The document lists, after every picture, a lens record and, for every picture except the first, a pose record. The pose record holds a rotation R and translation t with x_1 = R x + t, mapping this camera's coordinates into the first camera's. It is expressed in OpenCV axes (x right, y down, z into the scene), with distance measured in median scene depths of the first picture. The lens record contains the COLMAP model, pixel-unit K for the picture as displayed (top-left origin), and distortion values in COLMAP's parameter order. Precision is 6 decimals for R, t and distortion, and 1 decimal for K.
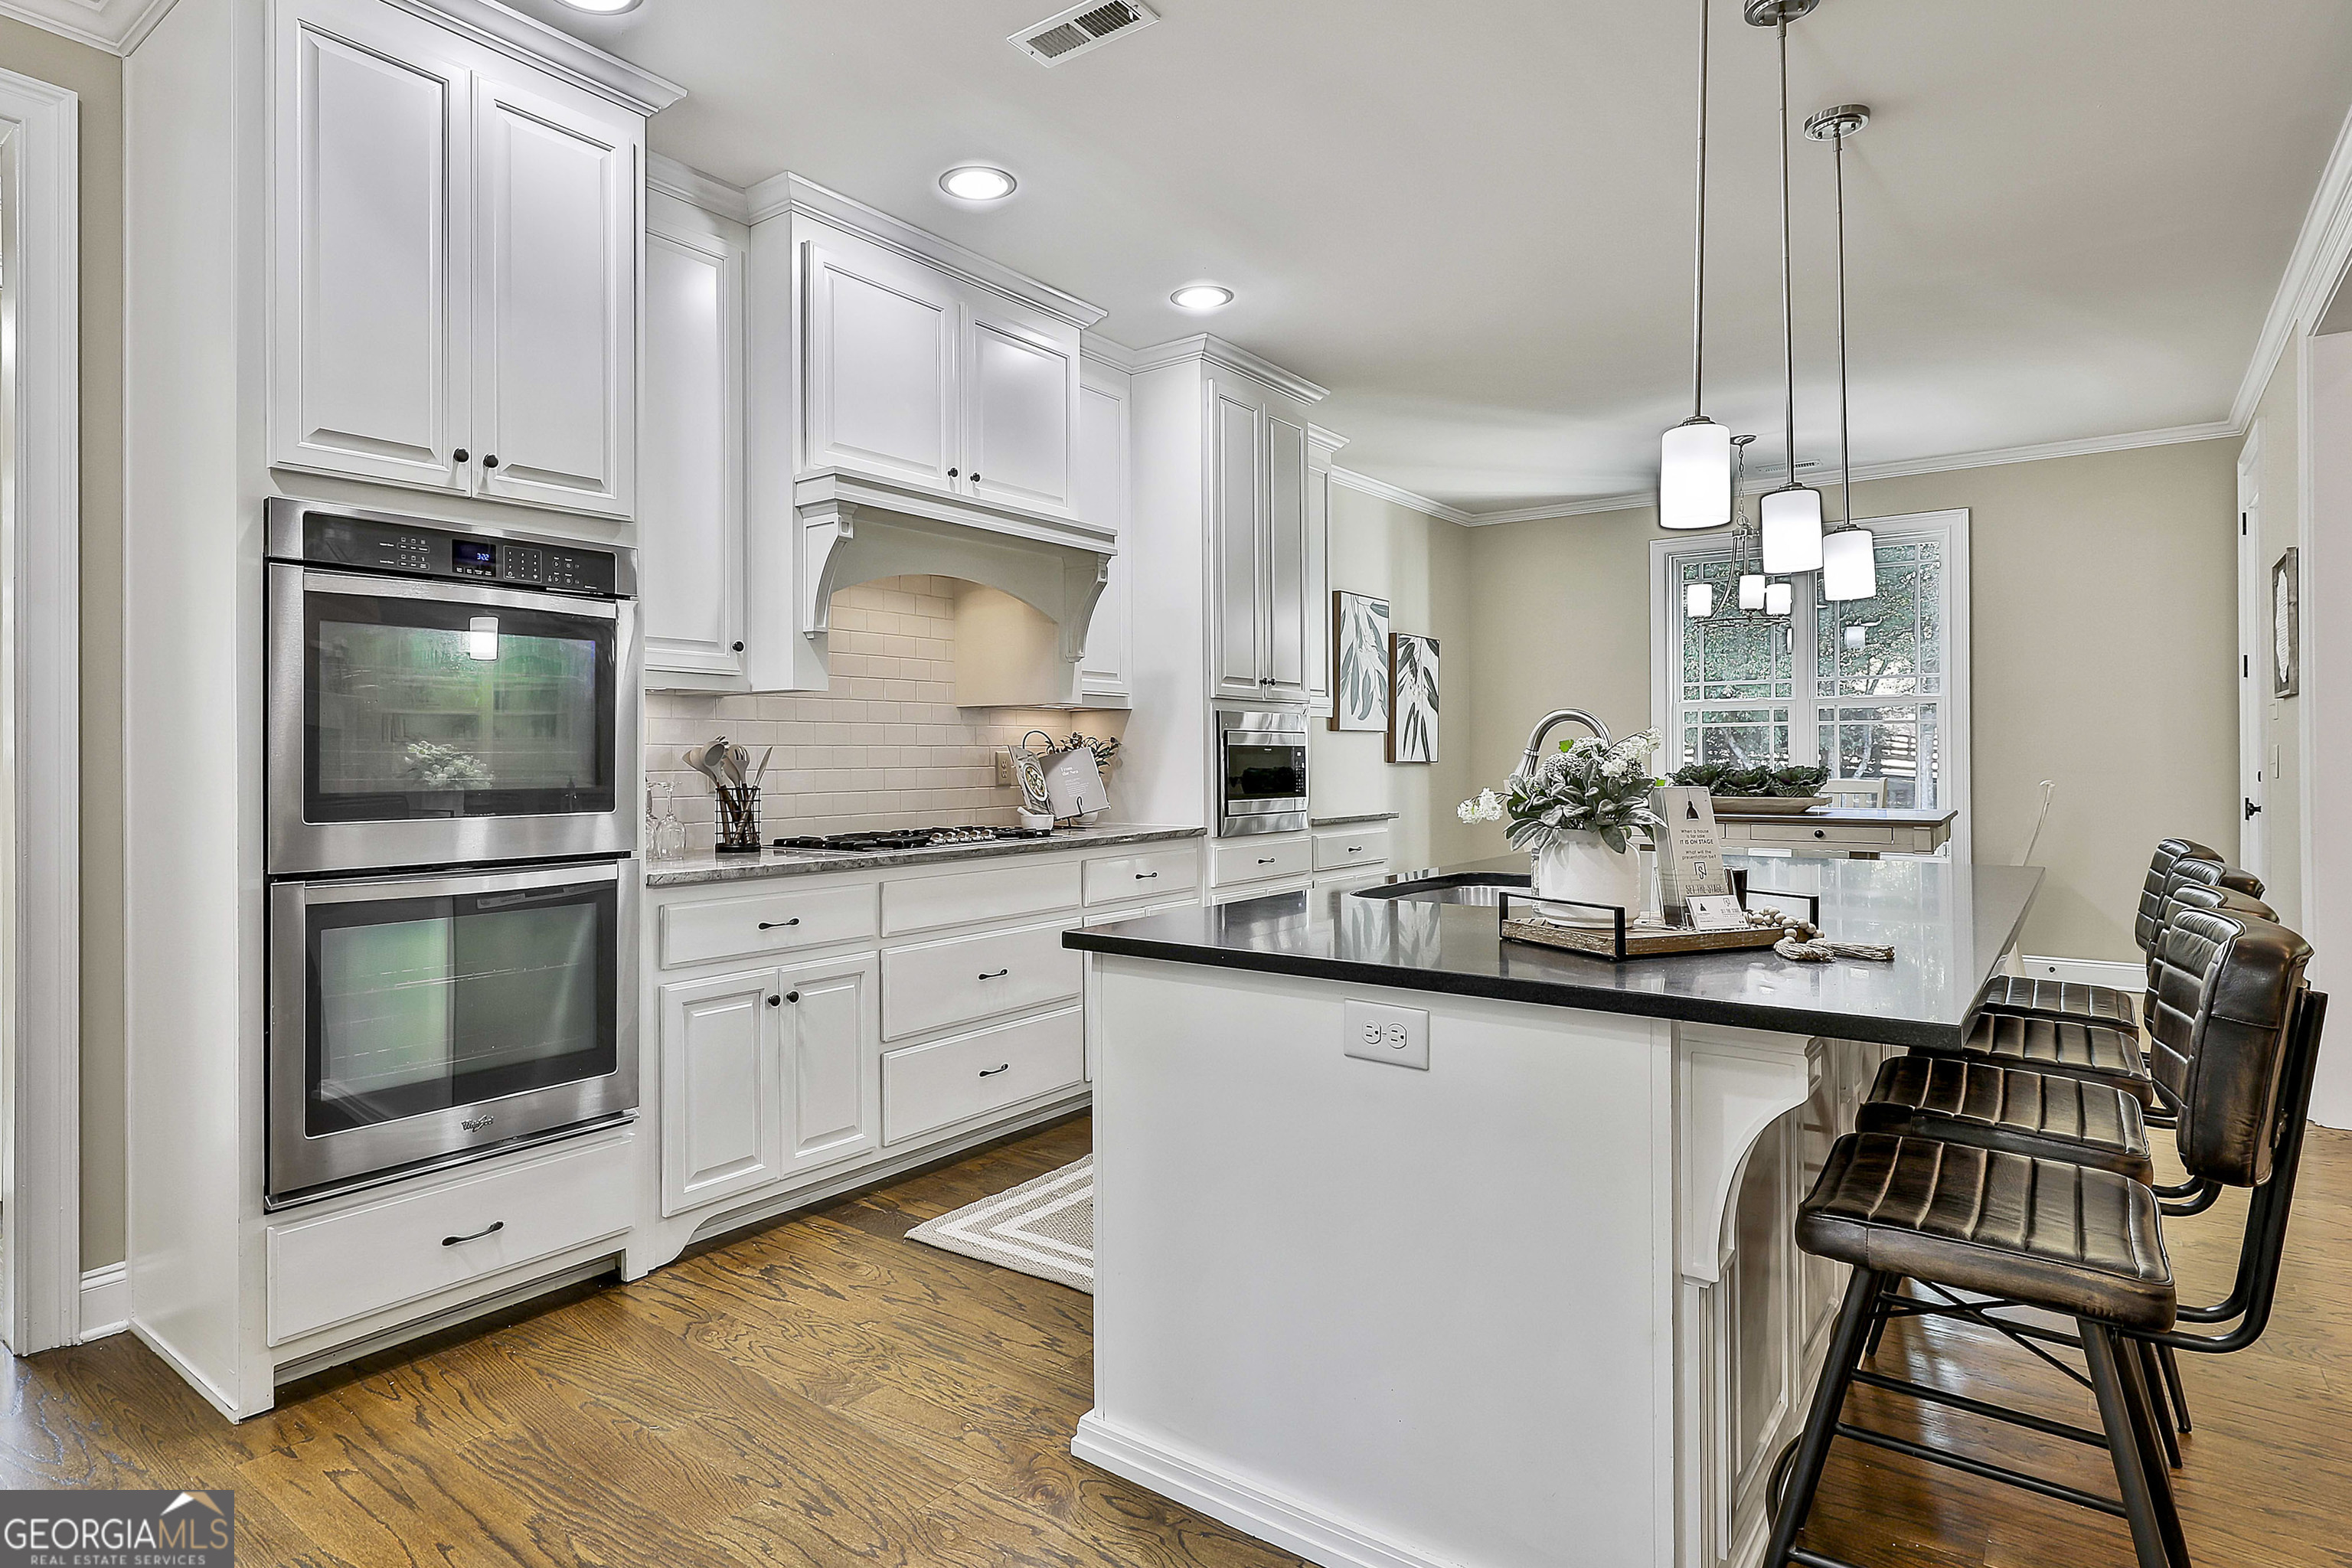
lens RADIAL K [[1304.5, 0, 1038.6], [0, 1304.5, 759.2], [0, 0, 1]] dist [-0.003630, -0.000318]
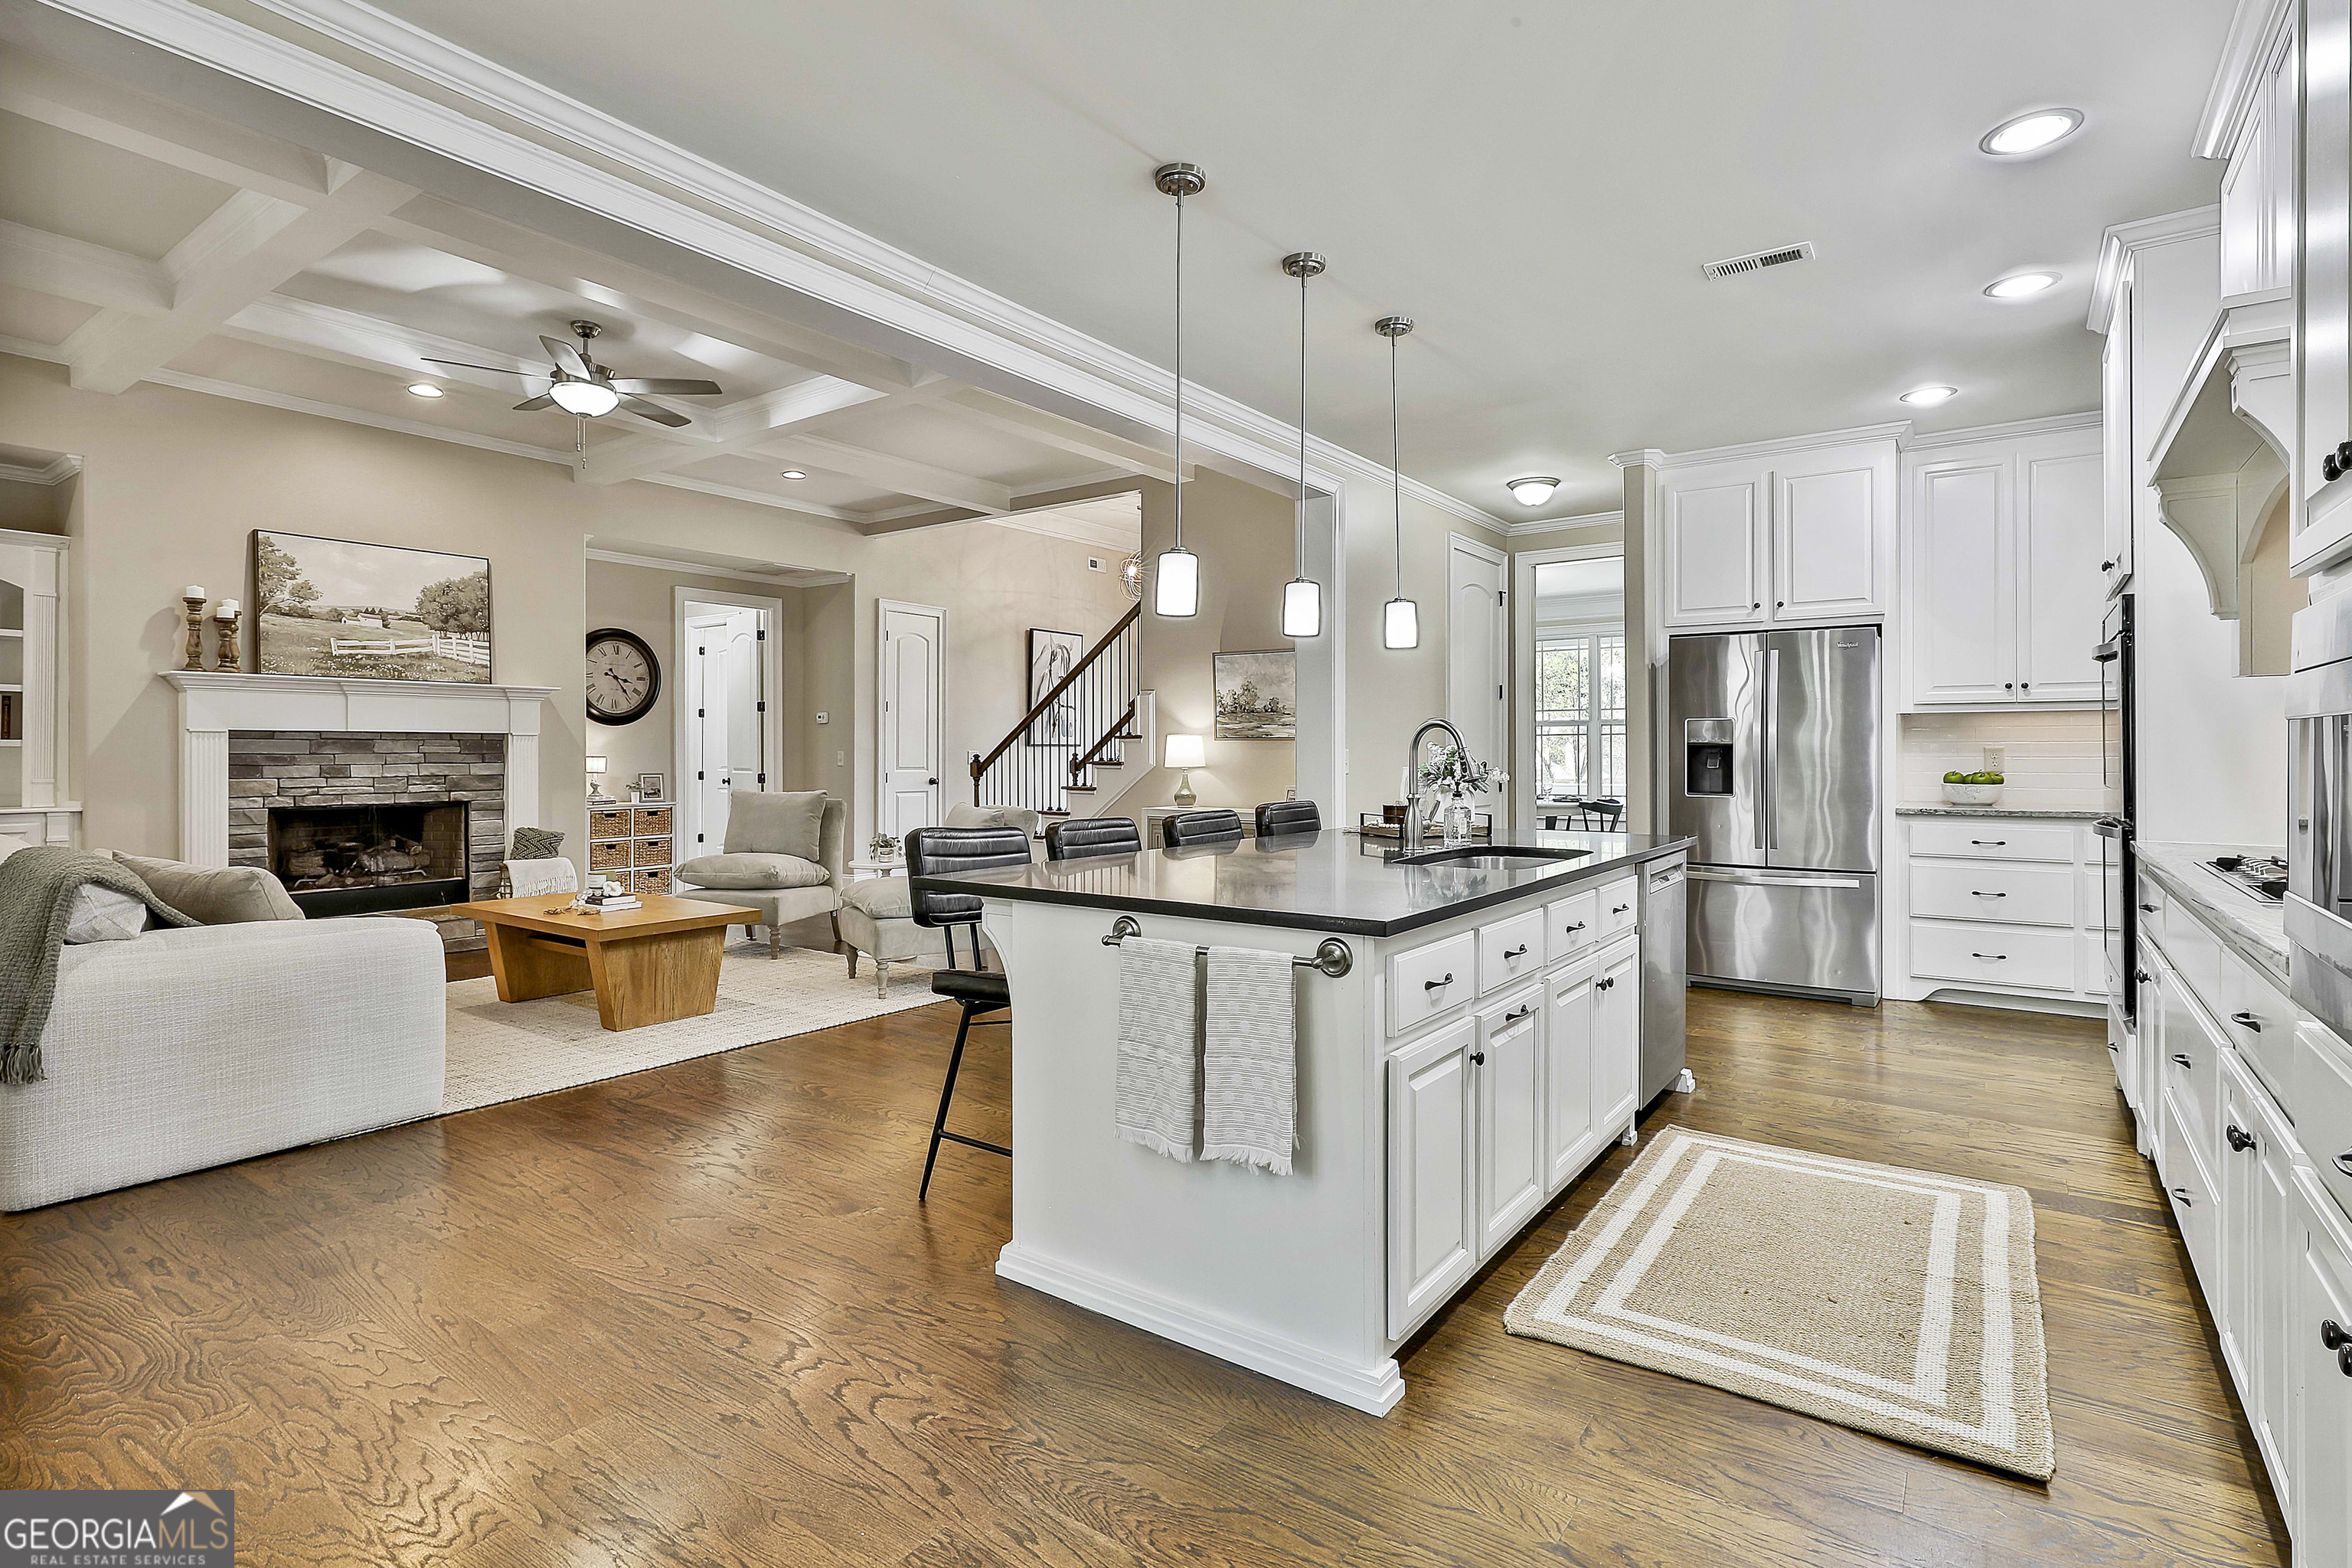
lens RADIAL K [[1138.7, 0, 1187.9], [0, 1138.7, 753.4], [0, 0, 1]] dist [-0.006623, 0.006009]
pose [[-0.997475, 0.006699, -0.070697, 0.469301], [0.006627, 0.999977, 0.001250, -0.004997], [0.070703, 0.000778, -0.997497, 1.347963]]
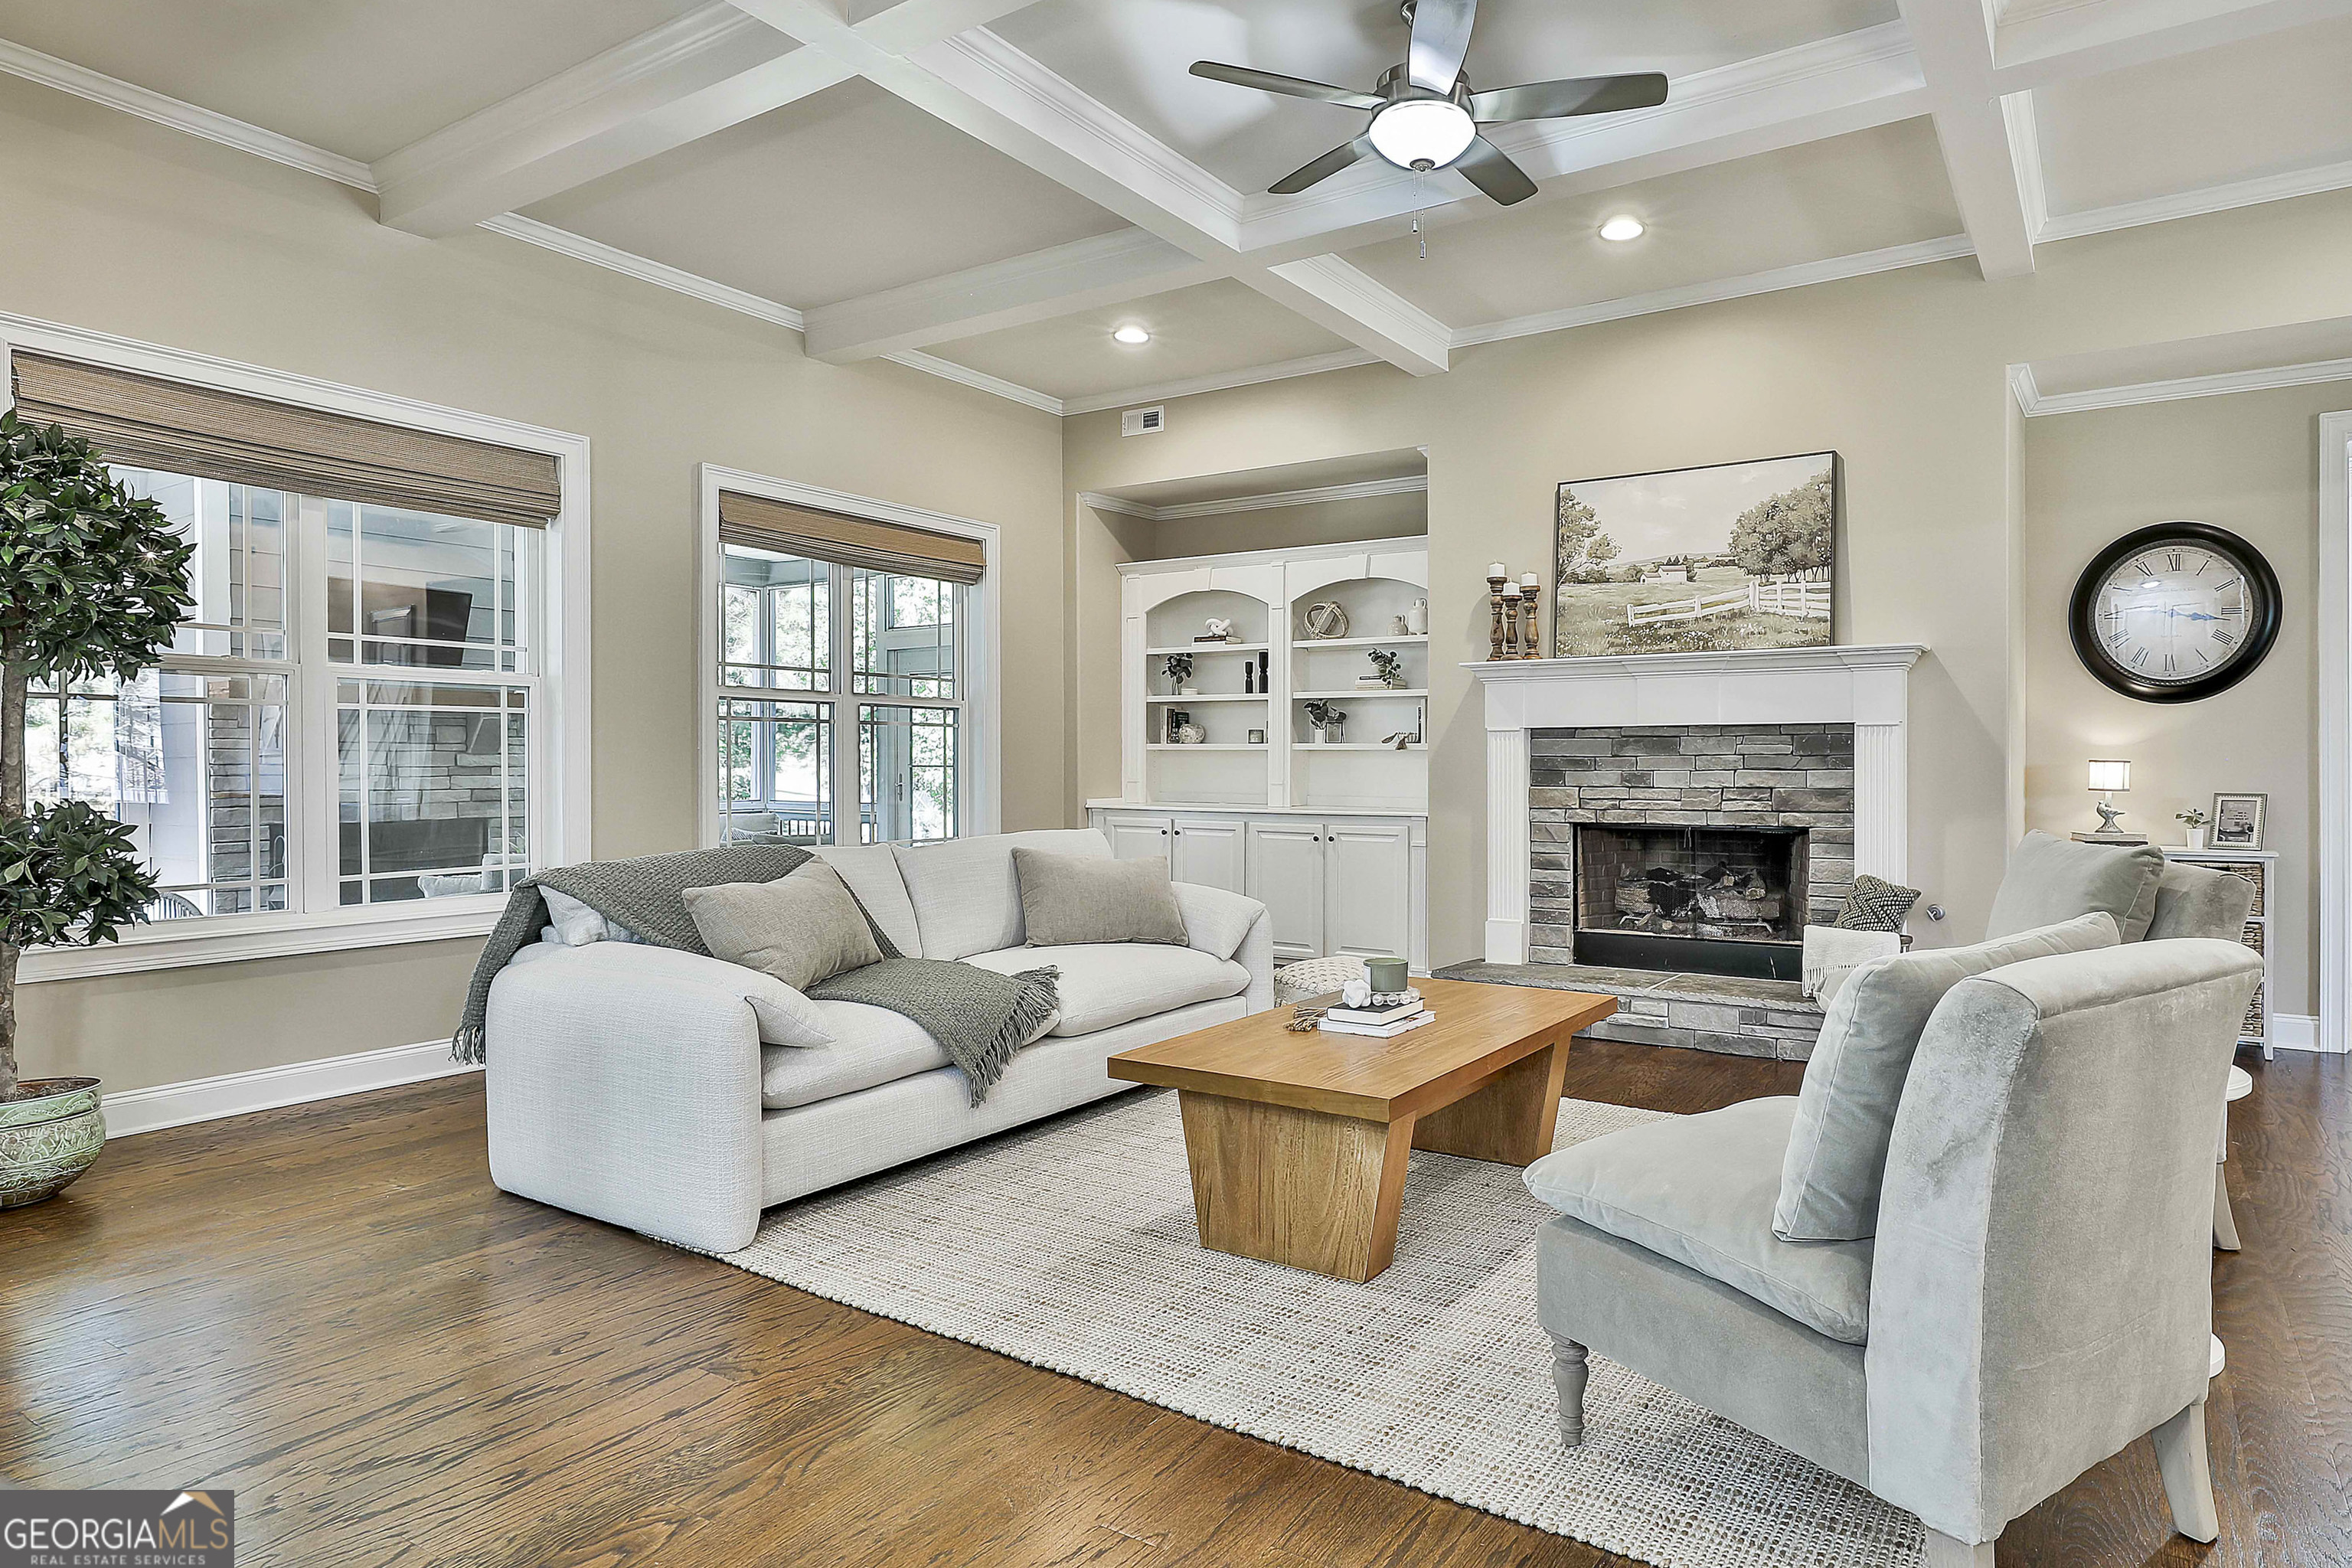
lens RADIAL K [[1304.5, 0, 1358.2], [0, 1304.5, 772.7], [0, 0, 1]] dist [-0.003630, -0.000318]
pose [[-0.155548, -0.000903, 0.987828, 0.243773], [0.001959, 0.999997, 0.001223, 0.004077], [-0.987826, 0.002125, -0.155546, 0.278562]]
